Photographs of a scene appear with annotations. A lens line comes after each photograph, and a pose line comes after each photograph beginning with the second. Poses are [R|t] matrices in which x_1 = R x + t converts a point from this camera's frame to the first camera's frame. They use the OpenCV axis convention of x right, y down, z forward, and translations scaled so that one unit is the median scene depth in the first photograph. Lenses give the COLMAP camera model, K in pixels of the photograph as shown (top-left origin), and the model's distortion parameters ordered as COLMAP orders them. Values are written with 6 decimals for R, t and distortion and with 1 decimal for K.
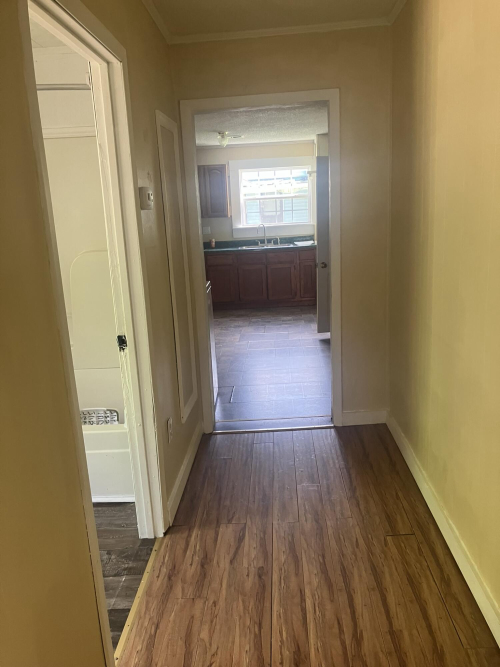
lens RADIAL K [[550.2, 0, 252.1], [0, 550.2, 353.4], [0, 0, 1]] dist [0.035524, -0.039093]
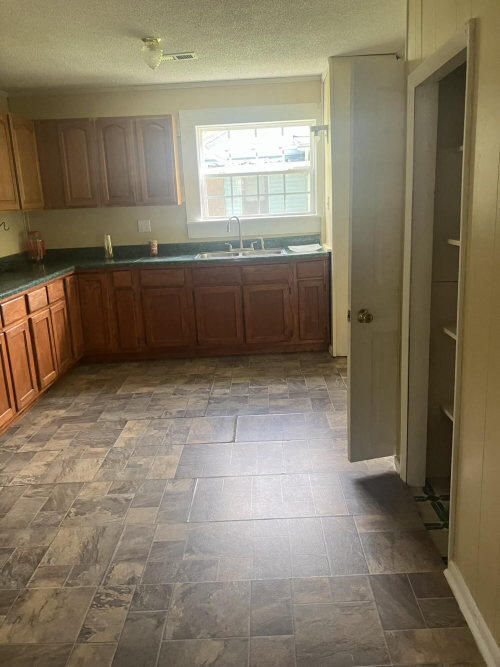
lens RADIAL K [[550.2, 0, 255.4], [0, 550.2, 339.9], [0, 0, 1]] dist [0.035524, -0.039093]
pose [[0.999410, -0.004778, 0.033998, 0.019427], [0.004705, 0.999987, 0.002202, -0.101063], [-0.034008, -0.002041, 0.999419, 0.397557]]
